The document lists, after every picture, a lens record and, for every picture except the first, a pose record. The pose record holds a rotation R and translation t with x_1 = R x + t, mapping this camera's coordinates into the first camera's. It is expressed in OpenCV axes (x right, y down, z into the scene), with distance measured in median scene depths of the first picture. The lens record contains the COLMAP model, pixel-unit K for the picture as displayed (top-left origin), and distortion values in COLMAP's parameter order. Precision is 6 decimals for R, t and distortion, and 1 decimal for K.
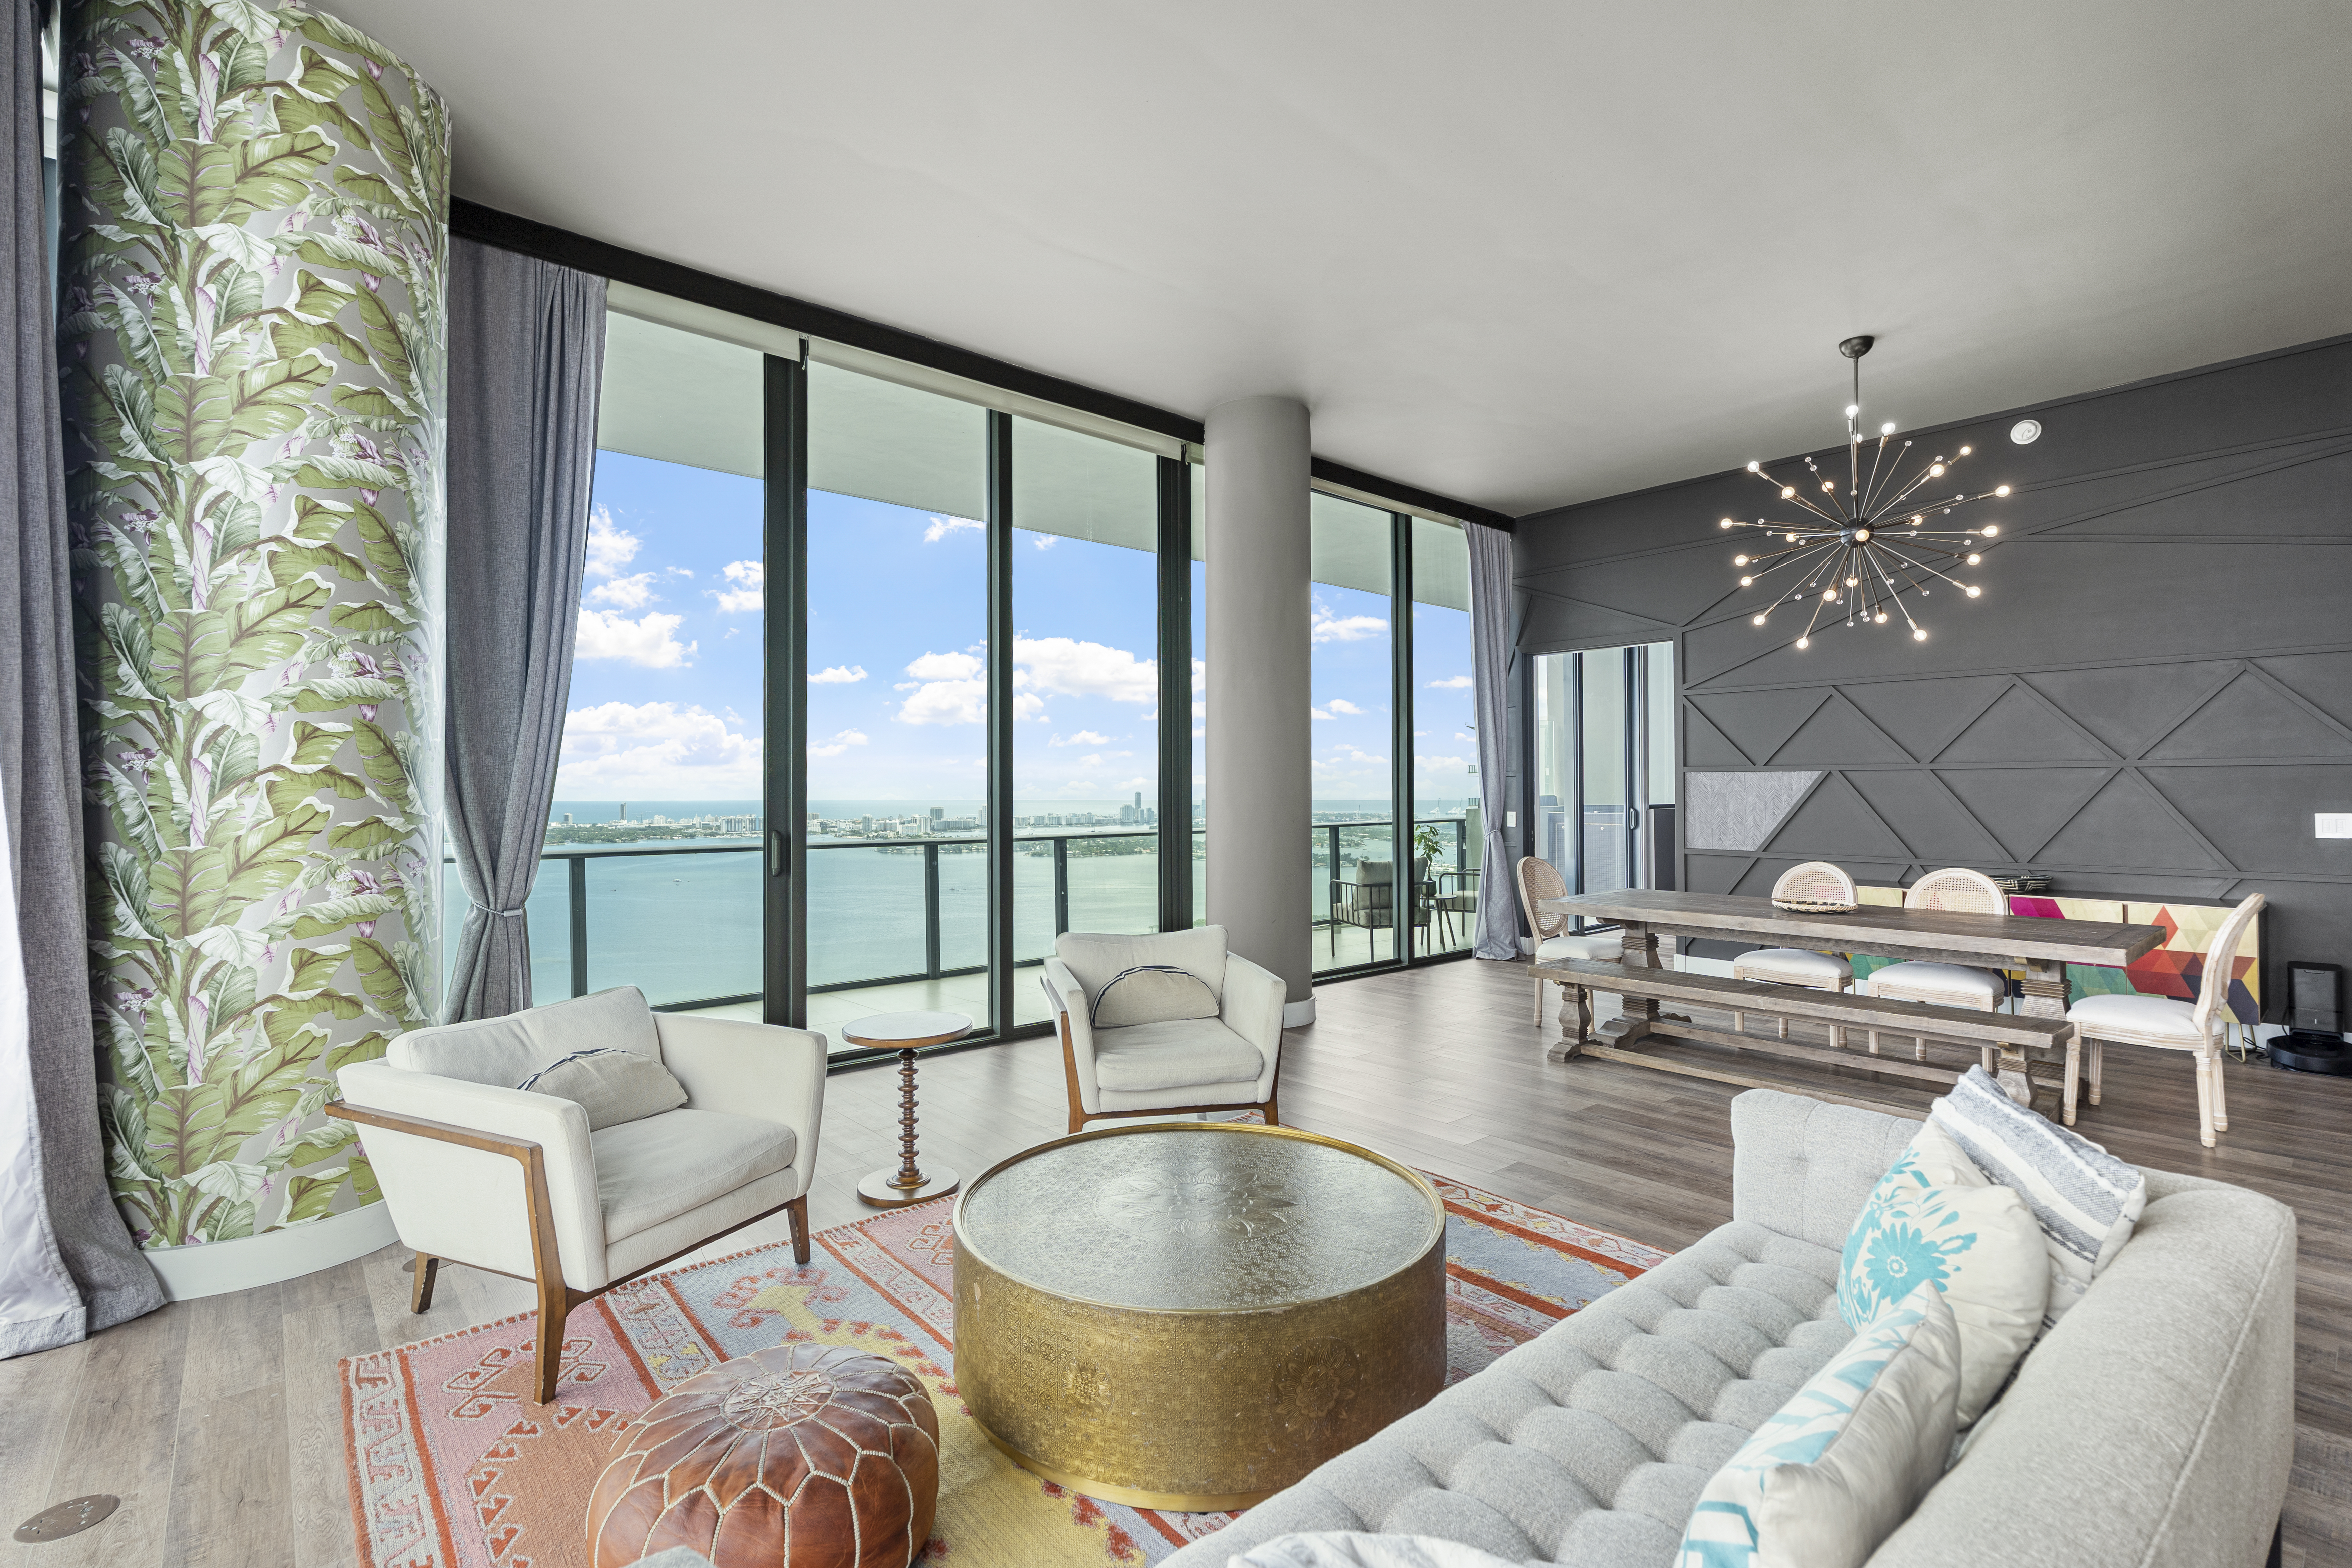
lens RADIAL K [[1041.7, 0, 1175.9], [0, 1041.7, 795.3], [0, 0, 1]] dist [-0.000934, 0.000334]
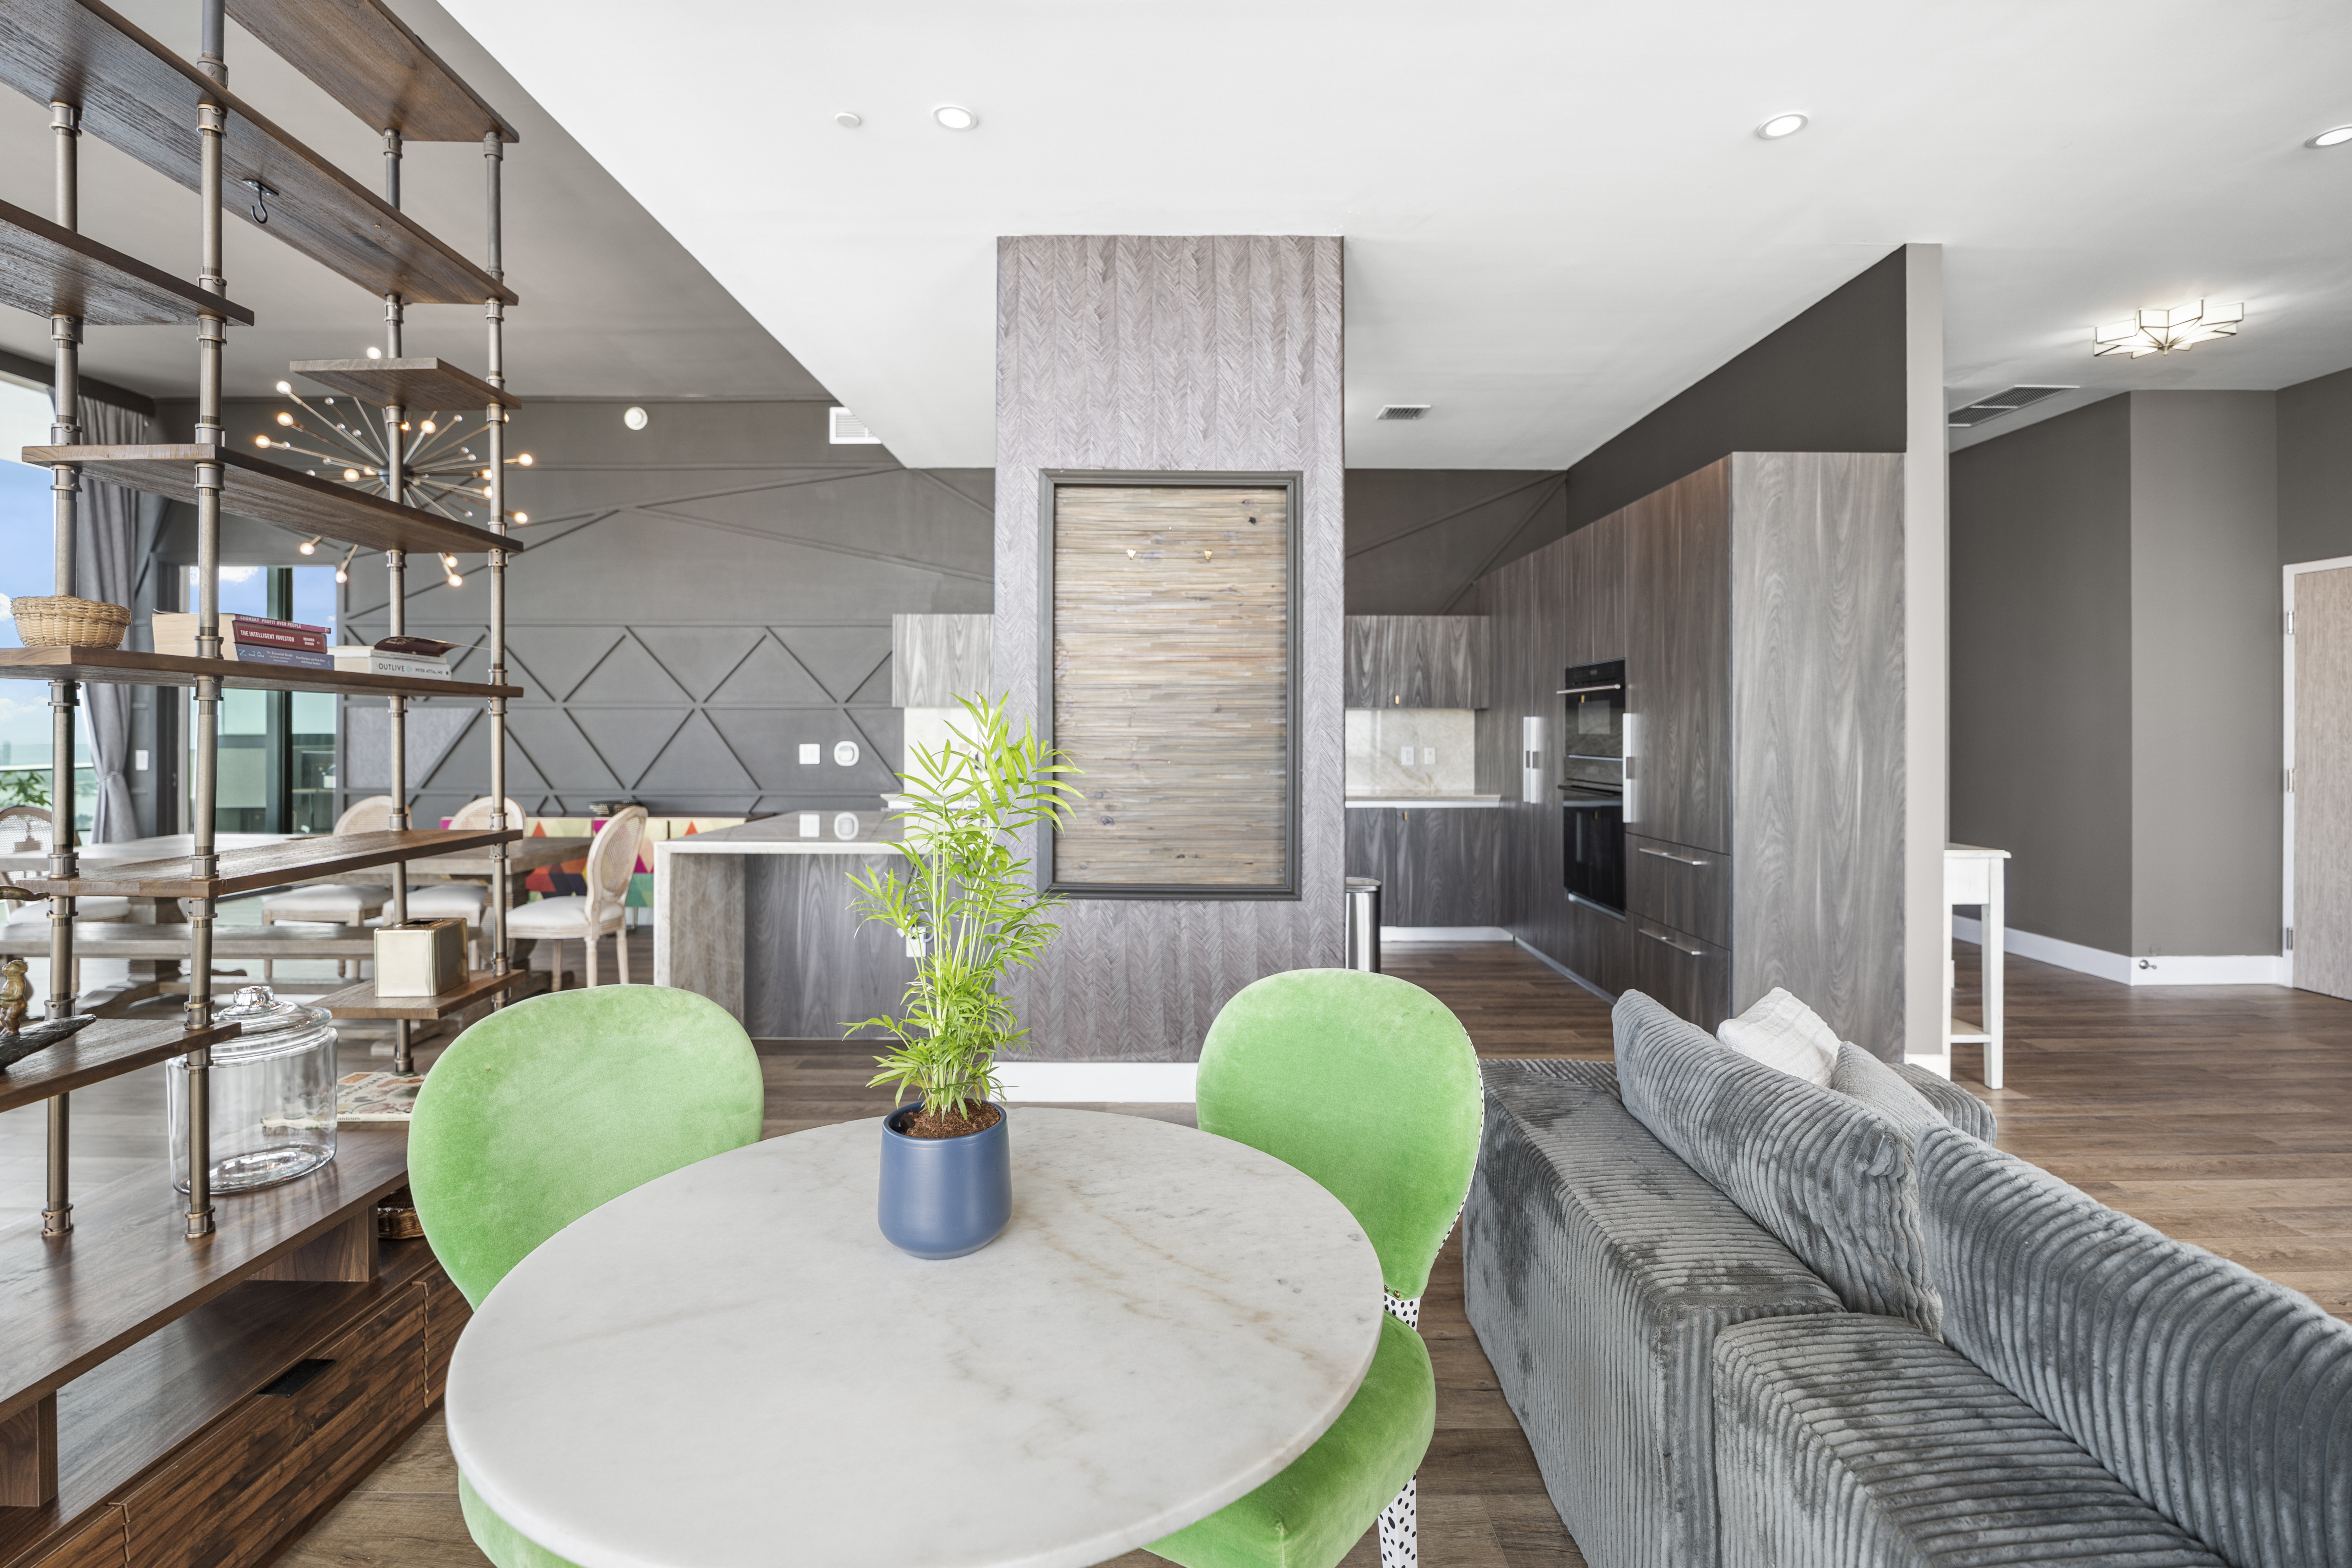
lens RADIAL K [[1070.0, 0, 1183.5], [0, 1070.0, 722.9], [0, 0, 1]] dist [-0.004389, -0.000231]
pose [[0.653637, 0.008659, 0.756759, 0.333360], [-0.001456, 0.999947, -0.010184, 0.002758], [-0.756807, 0.005555, 0.653615, -0.253125]]
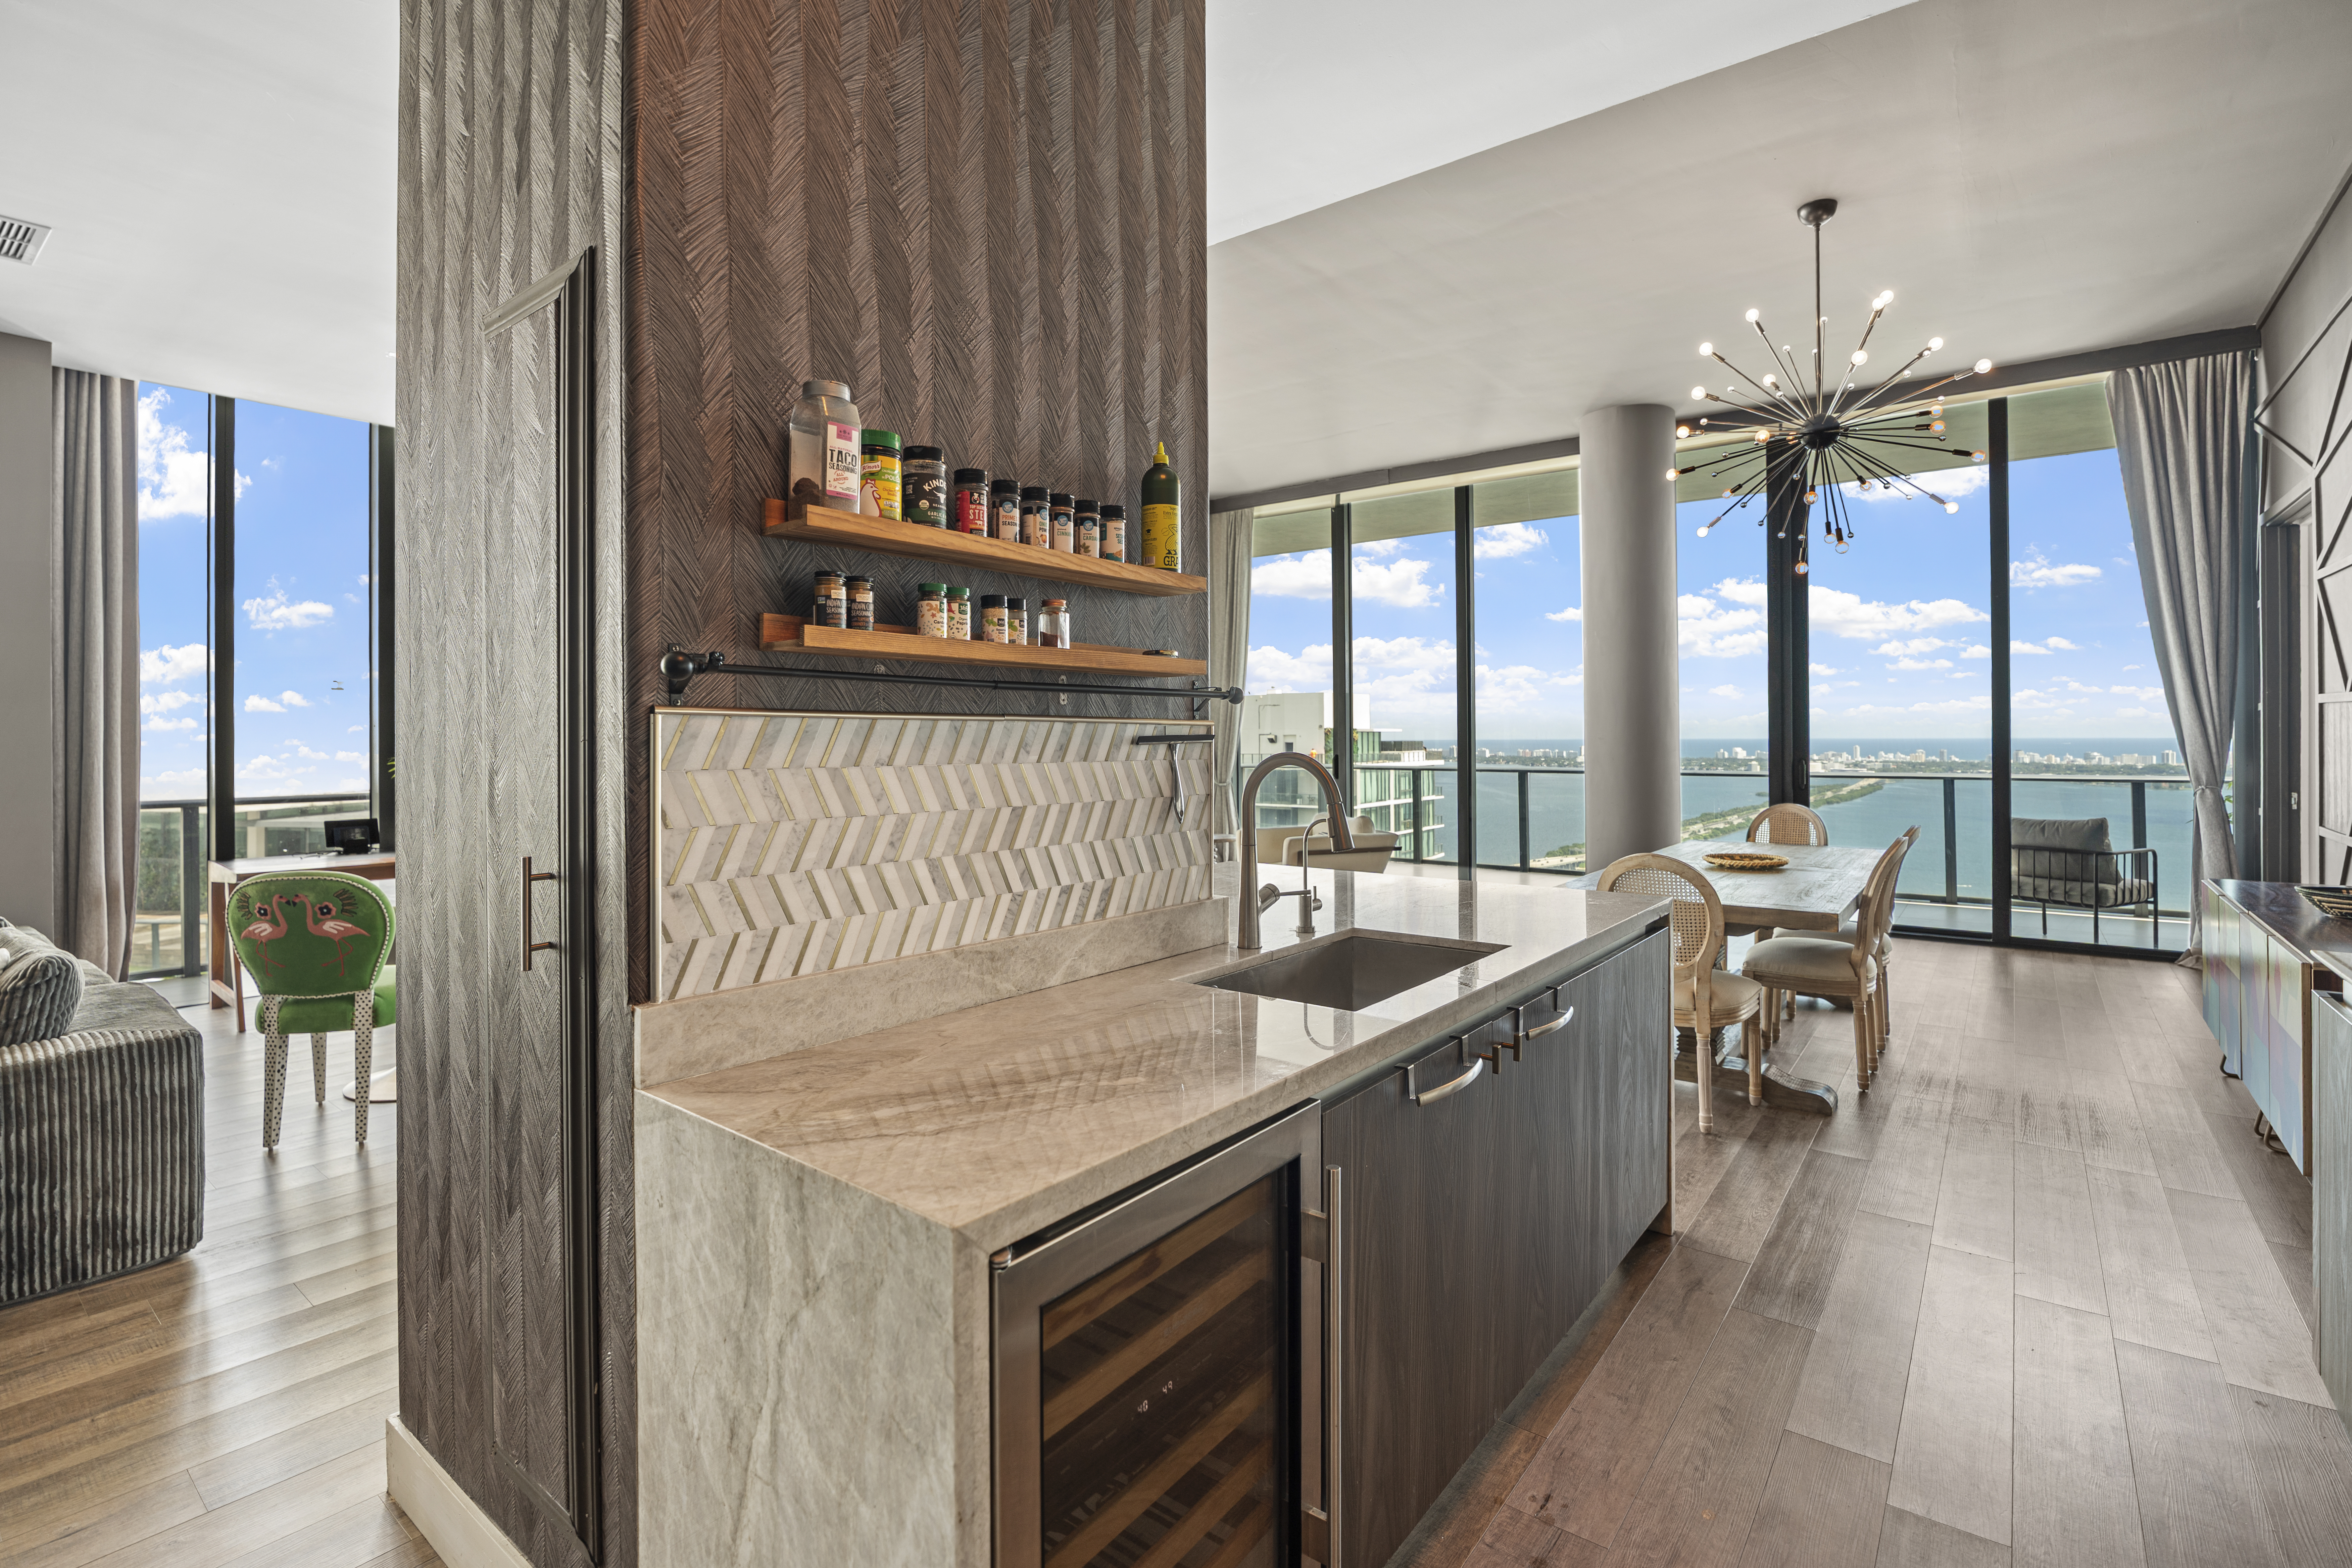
lens RADIAL K [[1092.5, 0, 1171.2], [0, 1092.5, 738.0], [0, 0, 1]] dist [-0.002610, -0.000224]
pose [[0.194334, 0.001814, -0.980934, 1.272842], [0.003774, 0.999990, 0.002597, -0.007894], [0.980928, -0.004207, 0.194325, 0.274104]]
